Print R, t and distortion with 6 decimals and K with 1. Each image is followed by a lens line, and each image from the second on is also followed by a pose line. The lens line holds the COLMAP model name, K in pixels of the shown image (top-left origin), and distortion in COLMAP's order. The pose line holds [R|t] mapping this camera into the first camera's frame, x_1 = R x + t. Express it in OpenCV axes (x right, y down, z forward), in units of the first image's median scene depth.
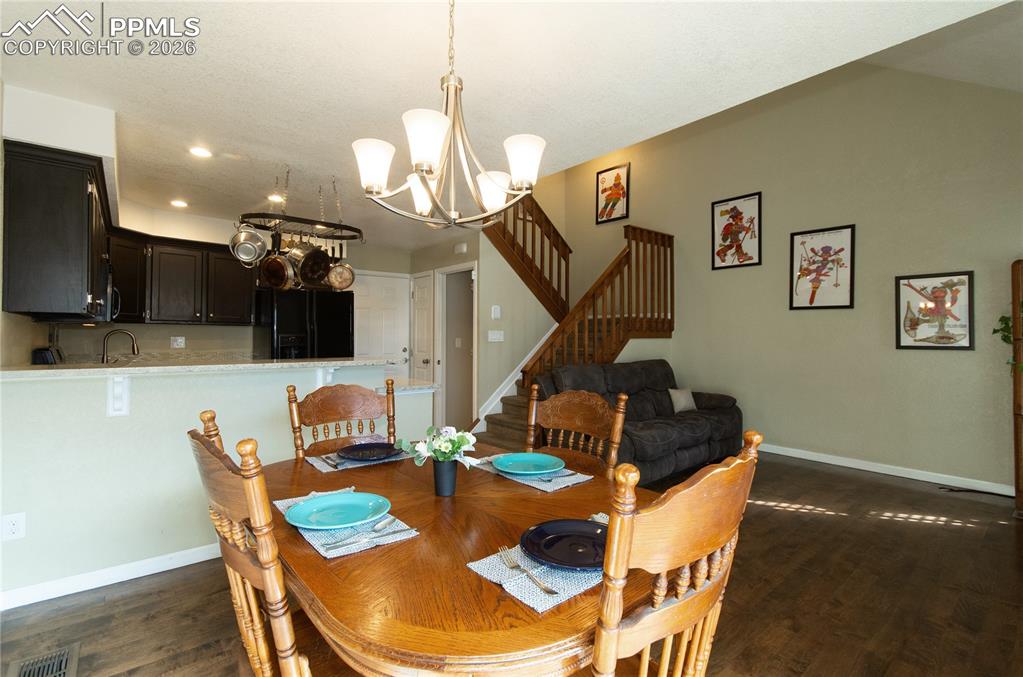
lens RADIAL K [[449.5, 0, 513.6], [0, 449.5, 329.1], [0, 0, 1]] dist [-0.001468, 0.000652]
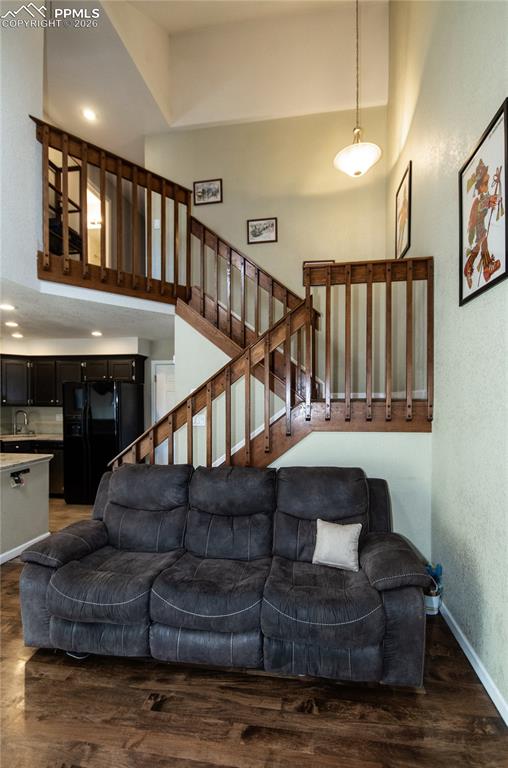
lens RADIAL K [[381.9, 0, 263.8], [0, 381.9, 393.6], [0, 0, 1]] dist [0.005487, -0.000260]
pose [[0.639813, -0.011578, -0.768443, 0.730769], [0.019447, 0.999810, 0.001128, -0.043759], [0.768284, -0.015666, 0.639917, 0.647527]]
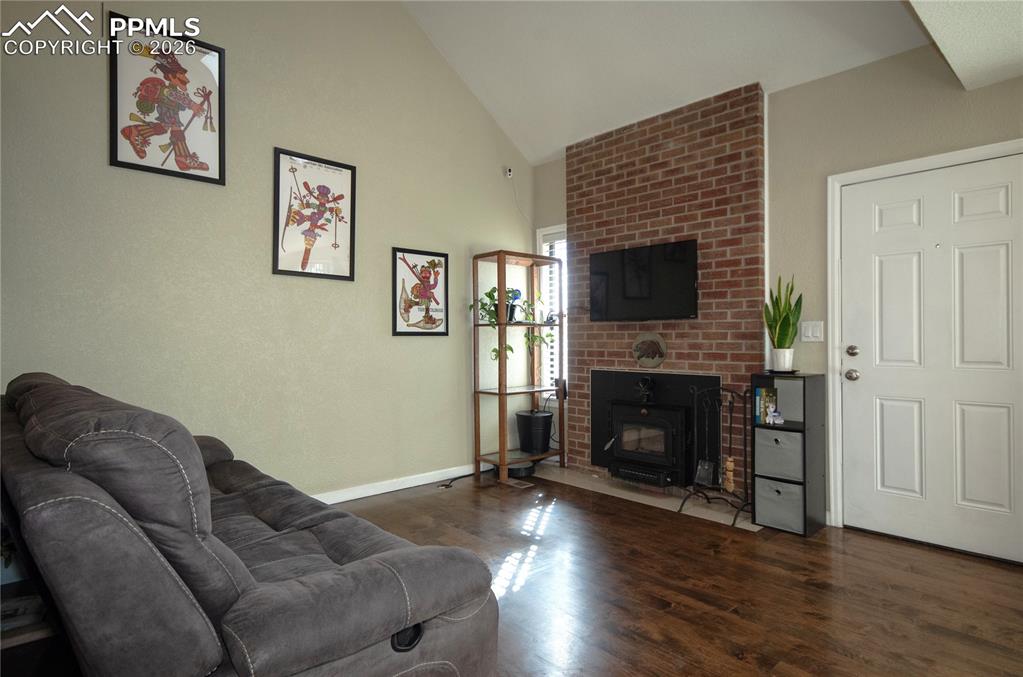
lens RADIAL K [[556.6, 0, 545.8], [0, 556.6, 326.7], [0, 0, 1]] dist [0.028906, 0.002137]
pose [[-0.046391, 0.009669, 0.998877, -0.155345], [-0.016510, 0.999809, -0.010445, 0.030440], [-0.998787, -0.016976, -0.046223, 0.692979]]
